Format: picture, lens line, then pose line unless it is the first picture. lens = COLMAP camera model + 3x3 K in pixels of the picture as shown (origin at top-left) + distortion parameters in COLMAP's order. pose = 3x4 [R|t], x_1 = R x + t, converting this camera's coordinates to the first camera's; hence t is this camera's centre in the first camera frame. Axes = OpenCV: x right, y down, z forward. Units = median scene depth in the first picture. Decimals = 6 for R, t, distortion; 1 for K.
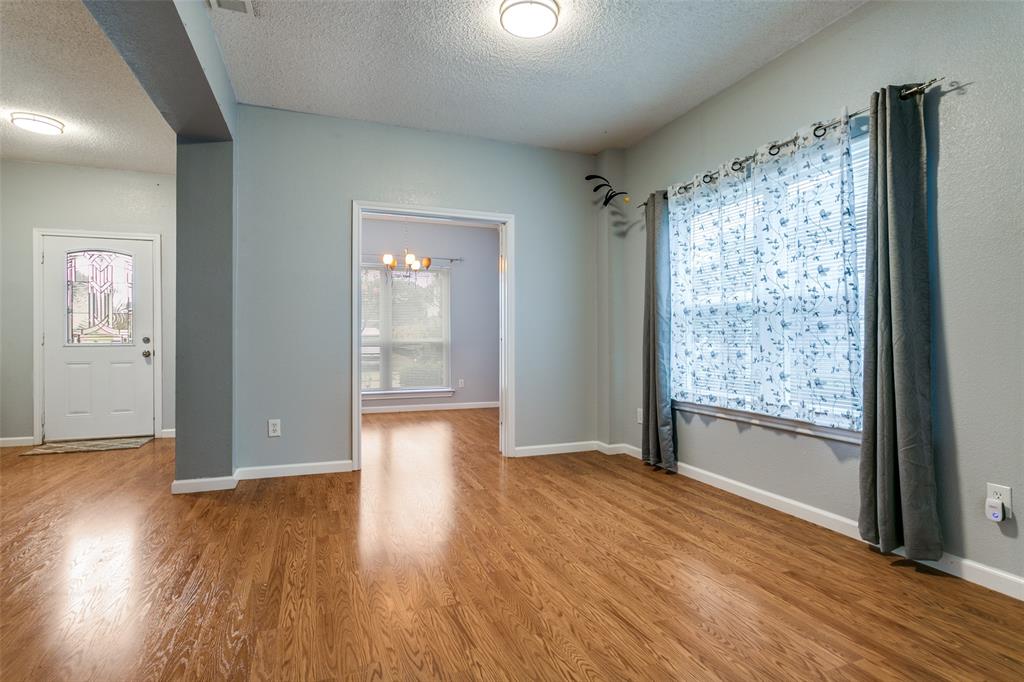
lens RADIAL K [[514.3, 0, 508.6], [0, 514.3, 334.0], [0, 0, 1]] dist [0.001470, 0.002375]
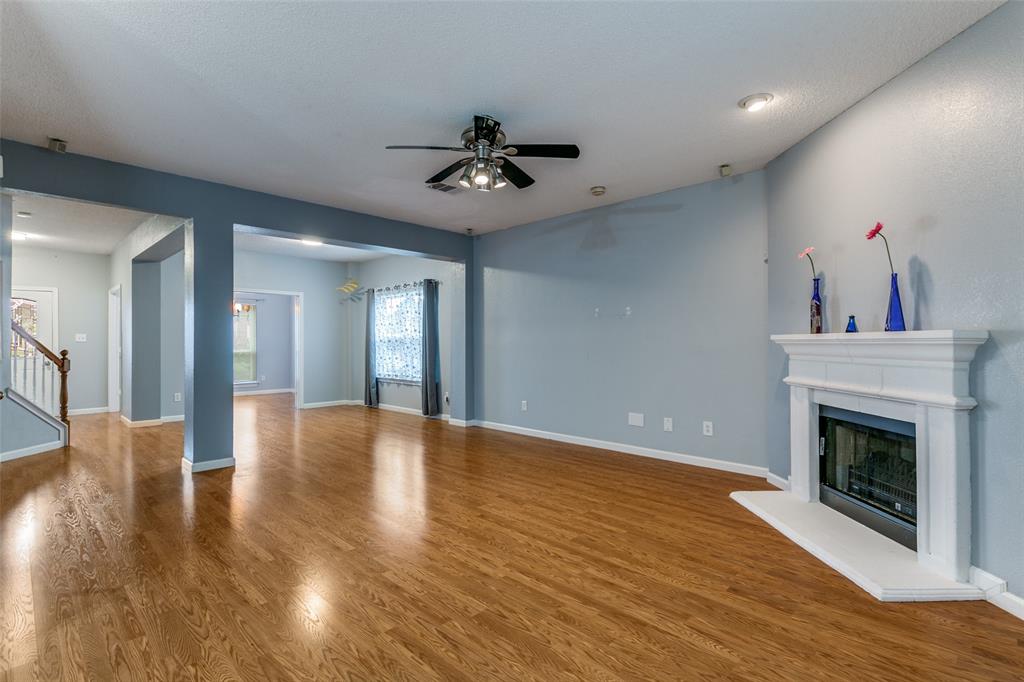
lens RADIAL K [[481.4, 0, 514.1], [0, 481.4, 341.1], [0, 0, 1]] dist [0.004349, 0.000510]
pose [[0.903307, -0.002138, 0.428989, -0.064649], [-0.001035, 0.999974, 0.007162, -0.059720], [-0.428993, -0.006914, 0.903281, -1.359359]]
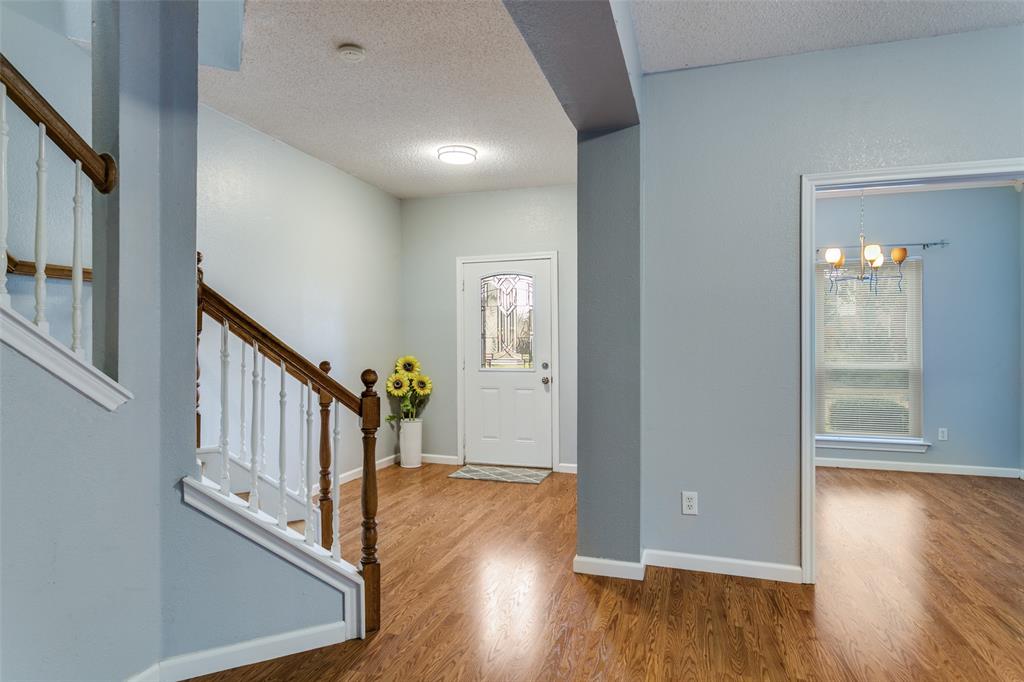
lens RADIAL K [[575.1, 0, 513.0], [0, 575.1, 338.8], [0, 0, 1]] dist [-0.007708, -0.001768]
pose [[0.787723, -0.001355, -0.616028, -0.150119], [0.003810, 0.999989, 0.002672, -0.056457], [0.616018, -0.004452, 0.787720, 0.200667]]
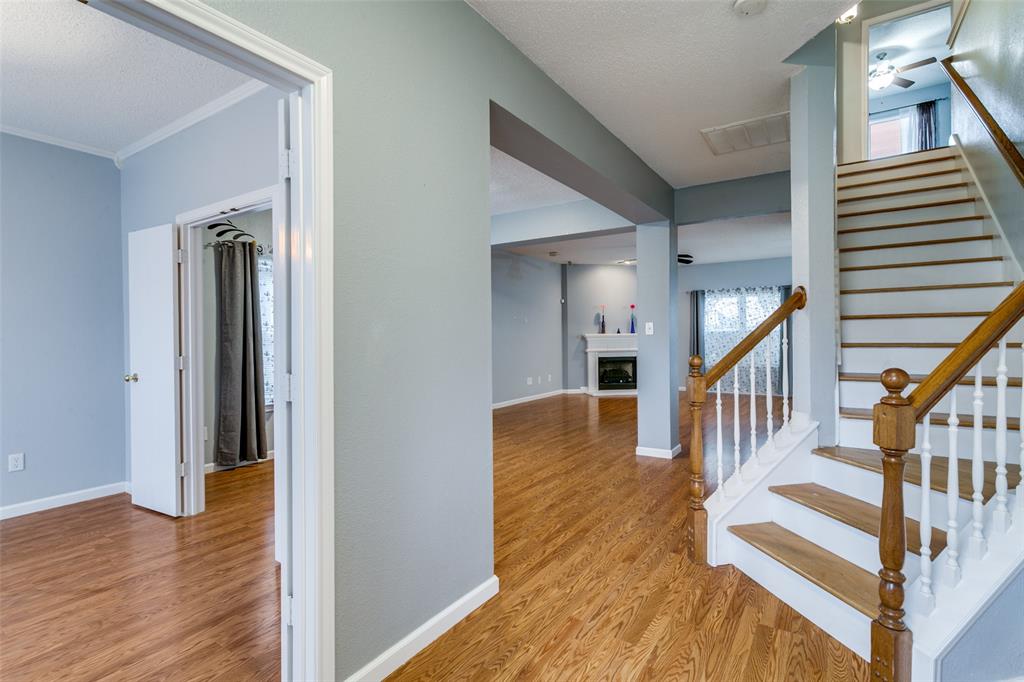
lens RADIAL K [[481.4, 0, 519.0], [0, 481.4, 333.2], [0, 0, 1]] dist [0.004349, 0.000510]
pose [[-0.594730, 0.009833, 0.803865, -1.102402], [0.003305, 0.999947, -0.009786, -0.045333], [-0.803919, -0.003163, -0.594731, 1.246414]]
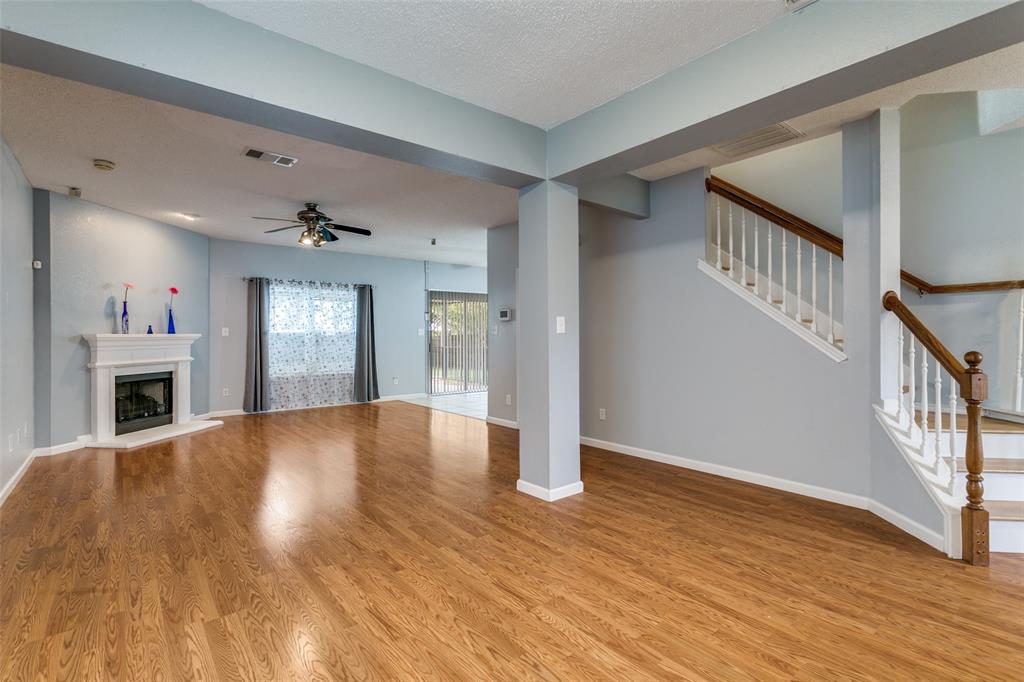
lens RADIAL K [[481.4, 0, 507.9], [0, 481.4, 336.1], [0, 0, 1]] dist [0.004349, 0.000510]
pose [[-0.950961, 0.003305, -0.309292, 0.145358], [0.006193, 0.999946, -0.008355, -0.039628], [0.309248, -0.009861, -0.950930, 1.068289]]
